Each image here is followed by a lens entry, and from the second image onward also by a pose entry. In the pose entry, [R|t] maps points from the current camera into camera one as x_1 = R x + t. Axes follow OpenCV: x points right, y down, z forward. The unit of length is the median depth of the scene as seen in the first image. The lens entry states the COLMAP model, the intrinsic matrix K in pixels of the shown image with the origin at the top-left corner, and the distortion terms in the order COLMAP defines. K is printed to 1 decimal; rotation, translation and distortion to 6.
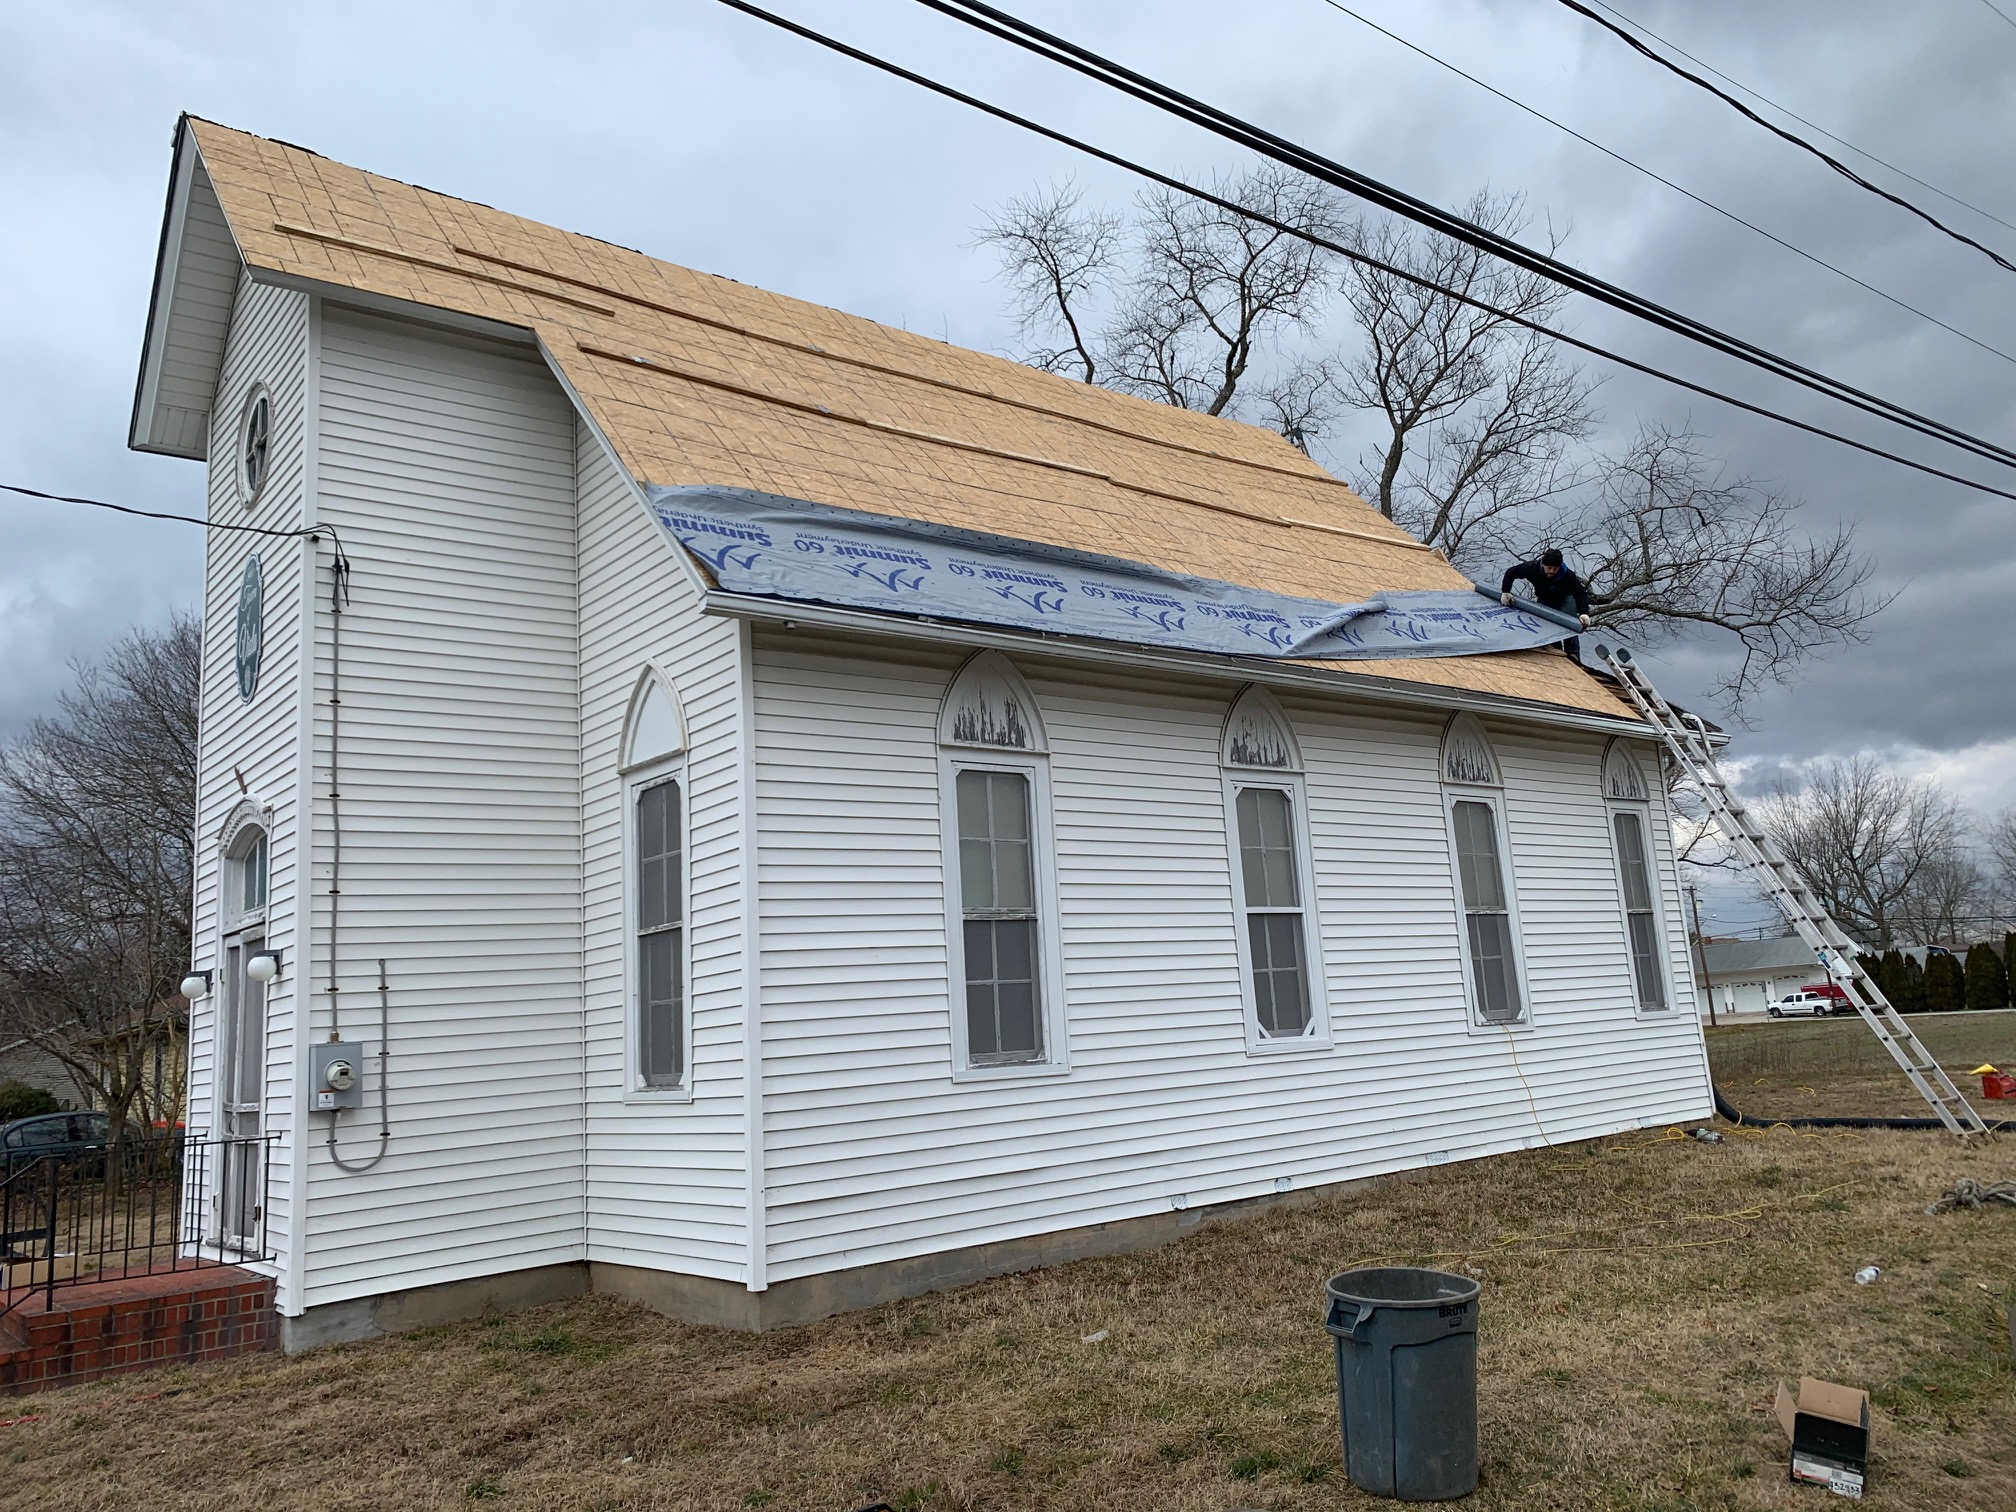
lens RADIAL K [[1535.2, 0, 1012.0], [0, 1535.2, 731.1], [0, 0, 1]] dist [0.084113, -0.169279]
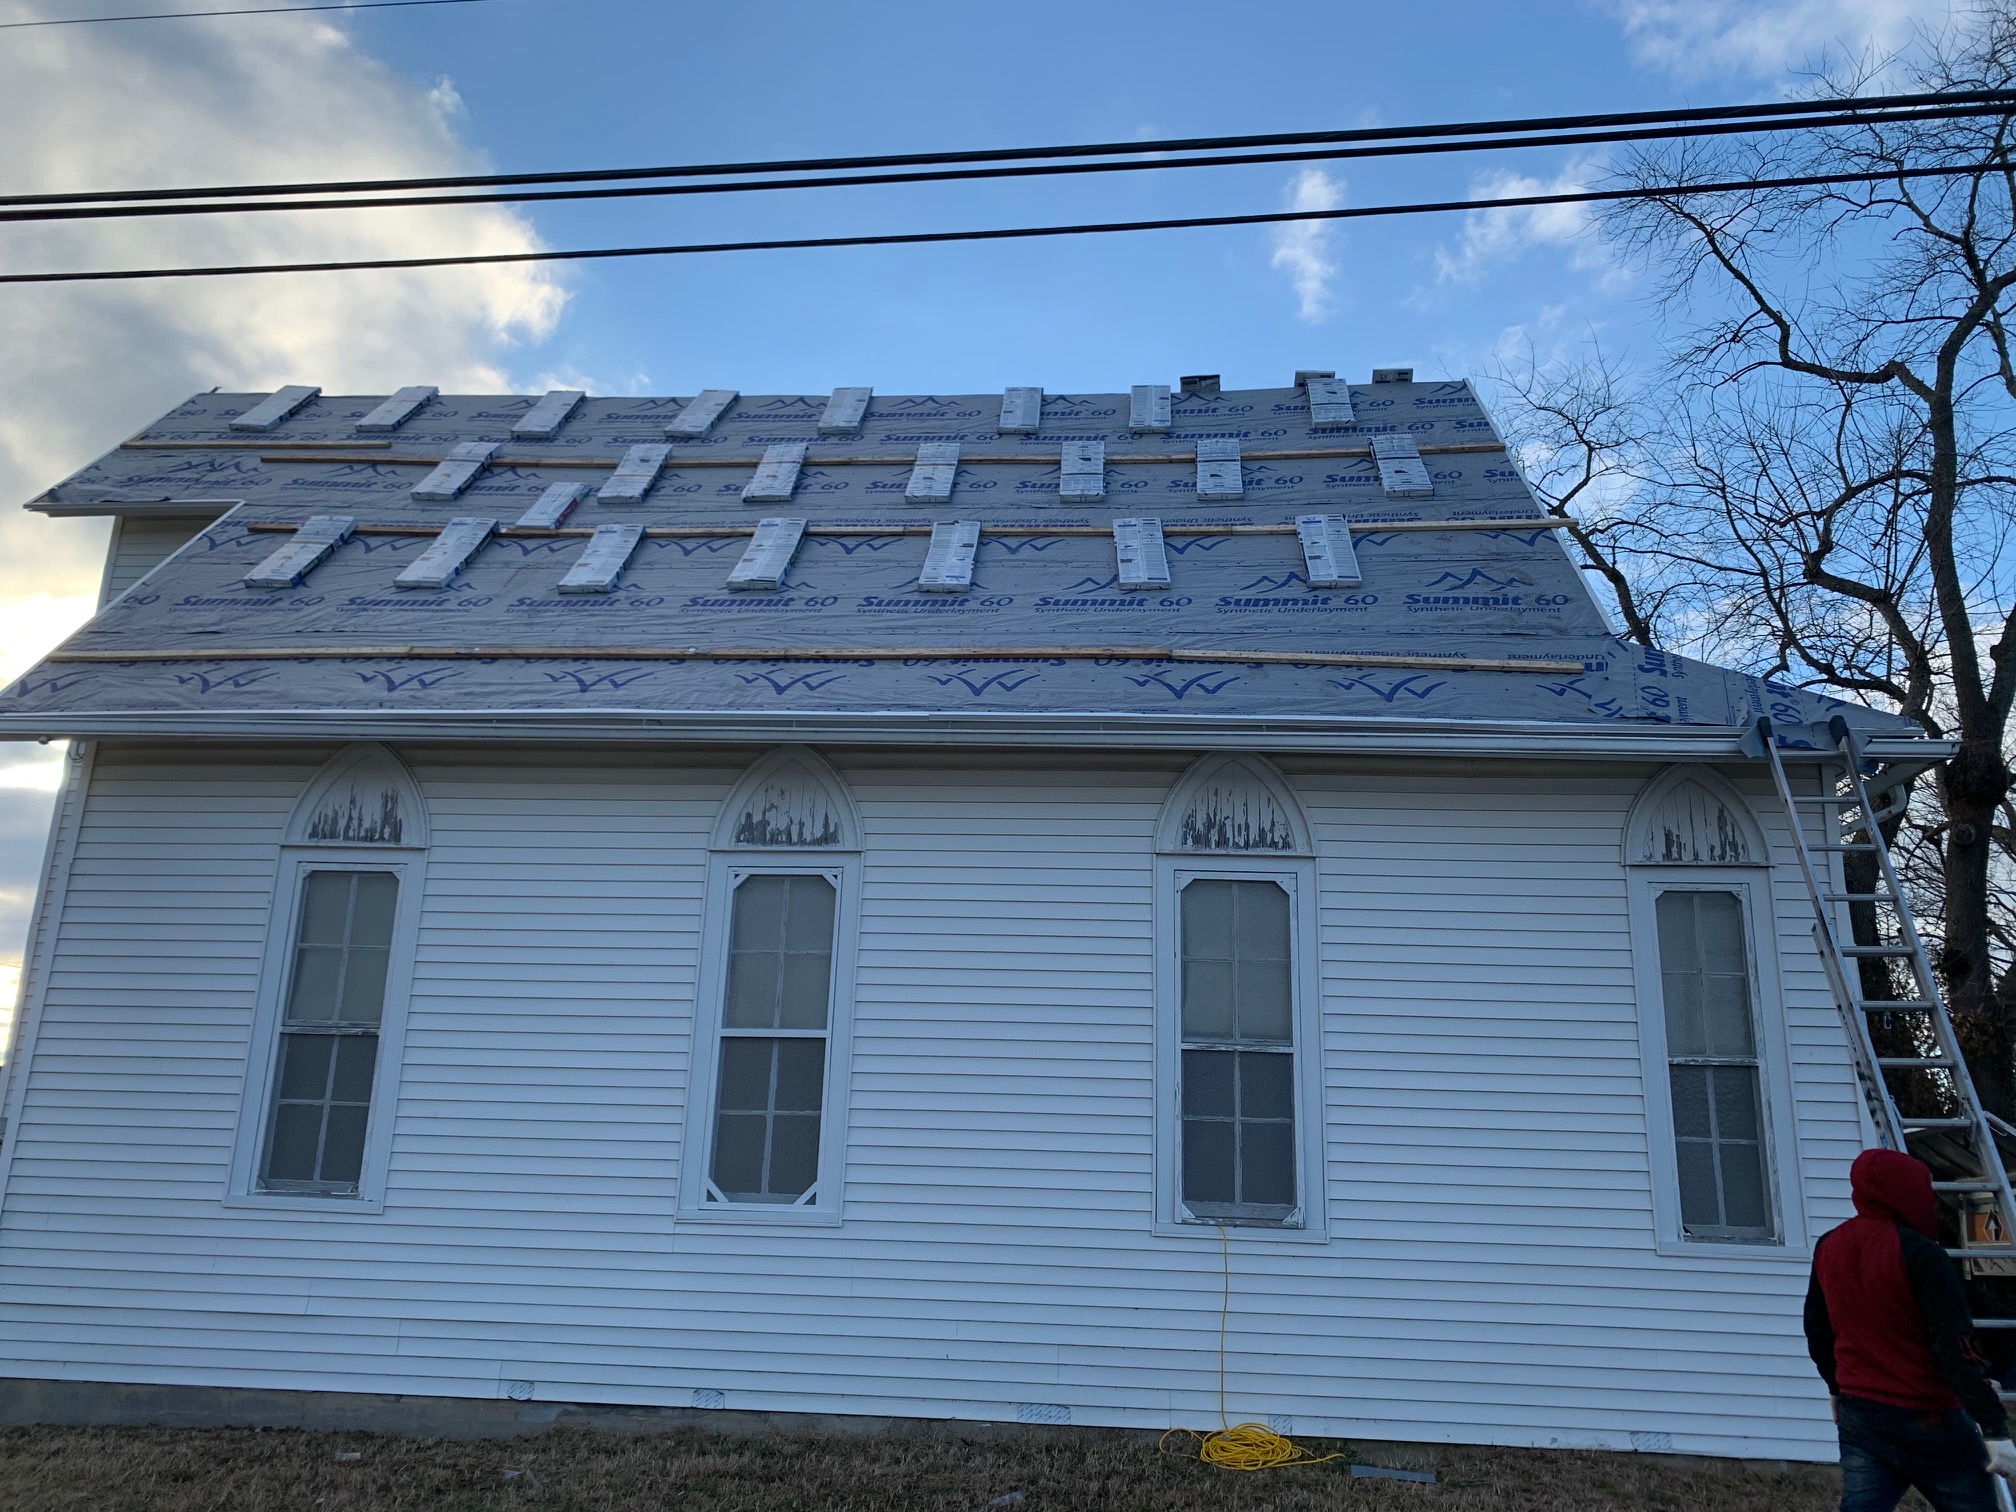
lens RADIAL K [[1545.6, 0, 1011.0], [0, 1545.6, 737.7], [0, 0, 1]] dist [0.094712, -0.193736]
pose [[0.718450, -0.103921, -0.687771, 0.879727], [0.053944, 0.994123, -0.093859, 0.053403], [0.693483, 0.030332, 0.719834, 0.567057]]
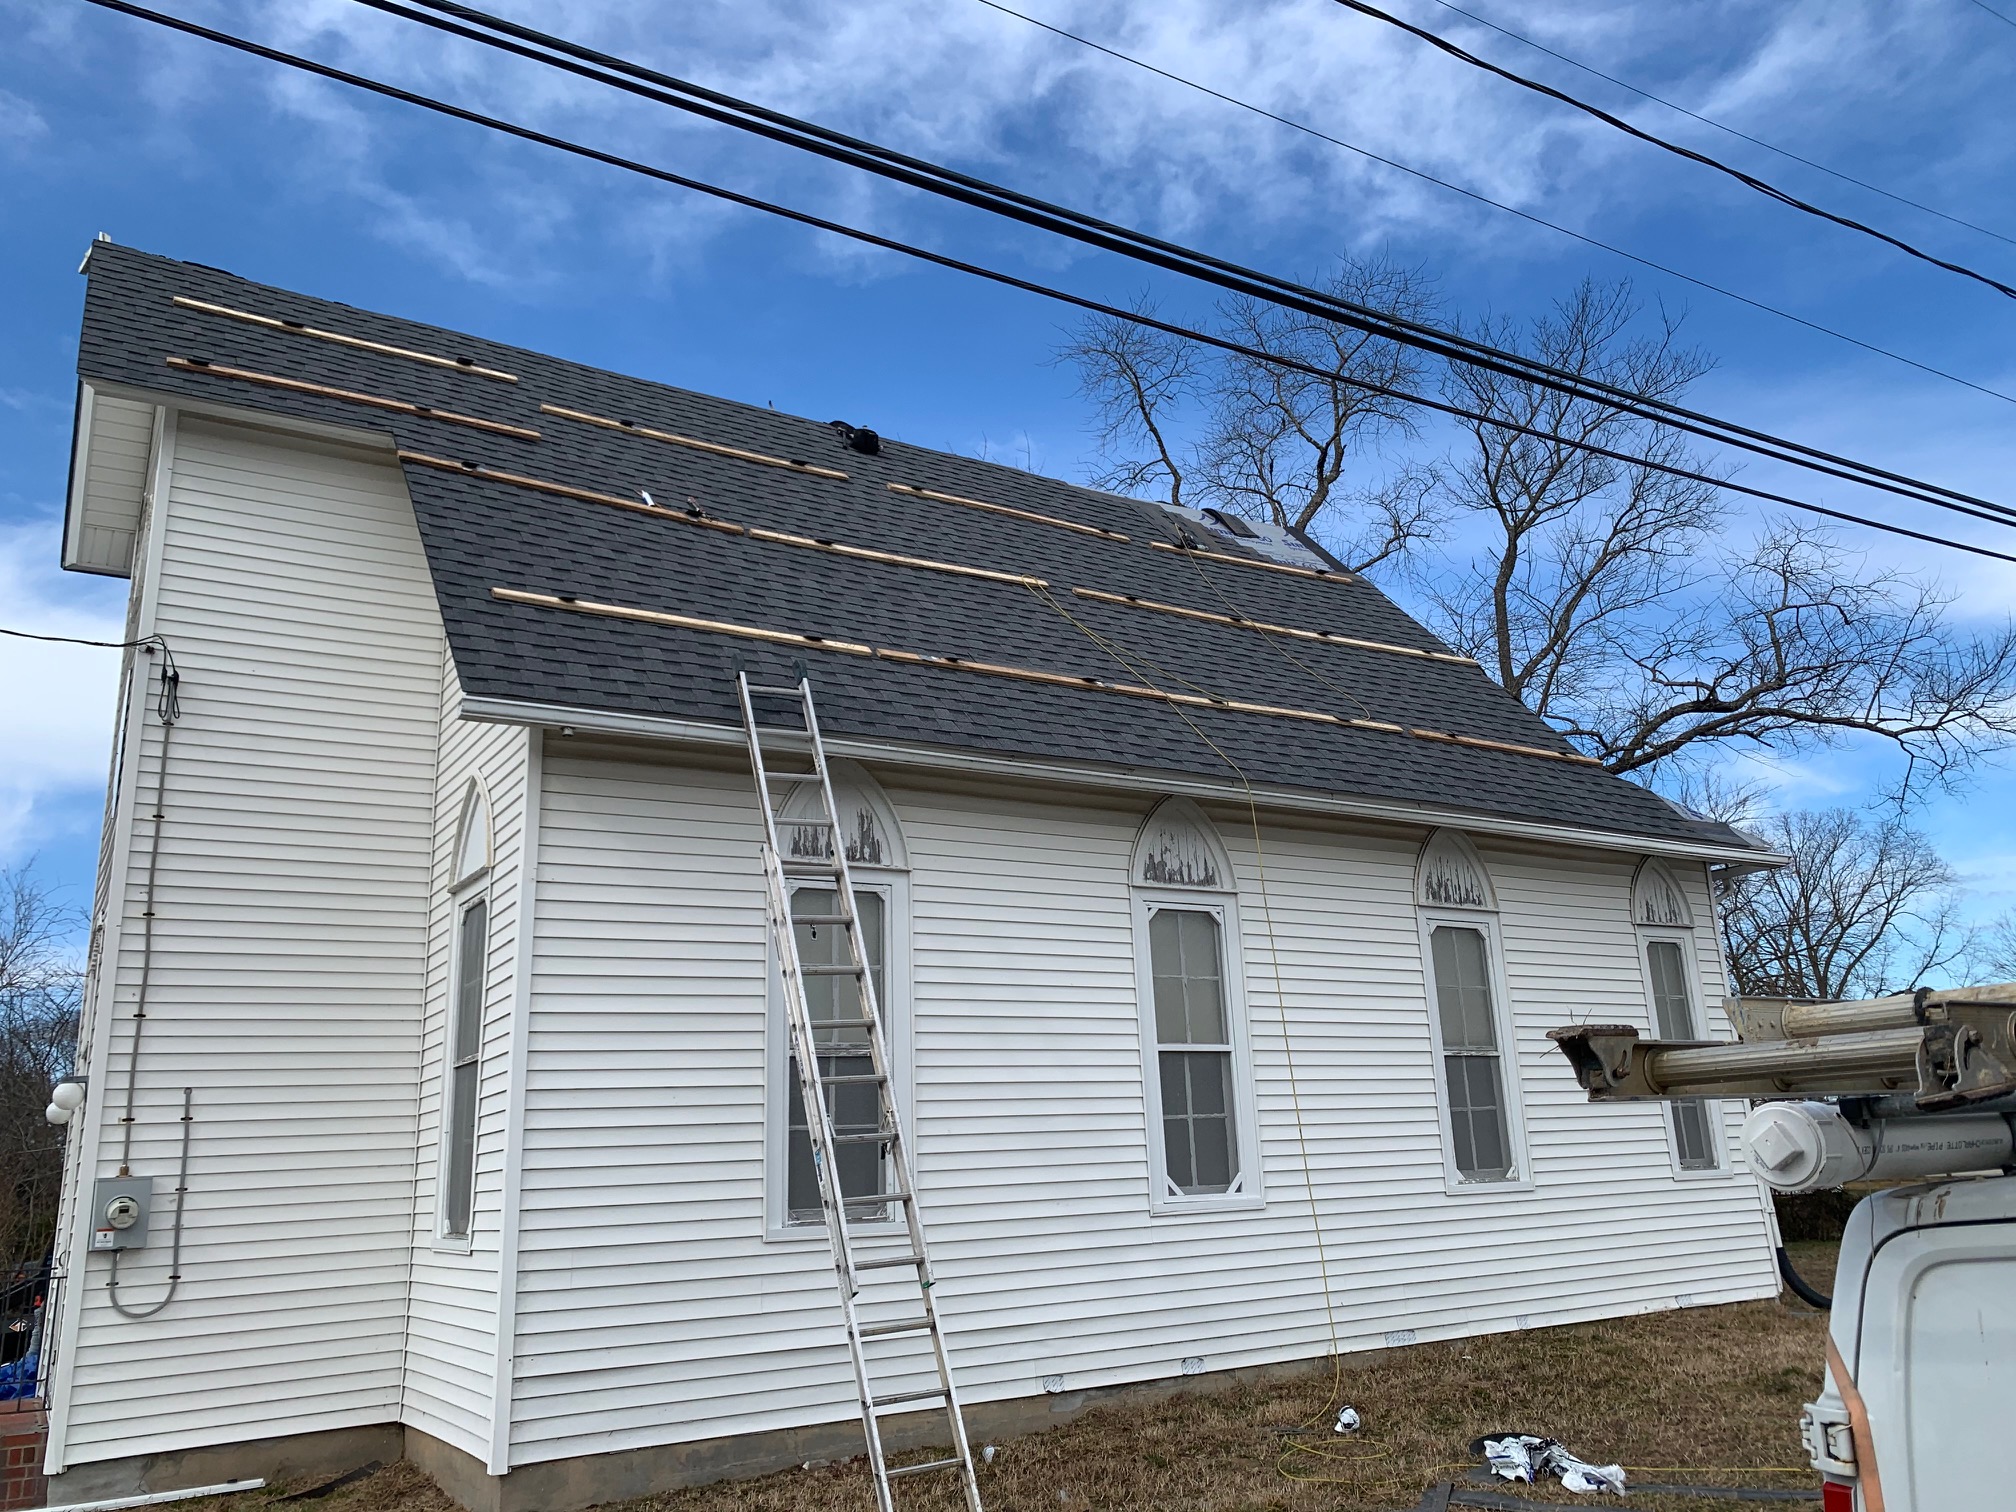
lens RADIAL K [[1564.8, 0, 1004.5], [0, 1564.8, 719.9], [0, 0, 1]] dist [0.043483, -0.057049]
pose [[0.992571, -0.011121, -0.121154, 0.189478], [0.000741, 0.996347, -0.085389, 0.005024], [0.121661, 0.084665, 0.988954, 0.078408]]
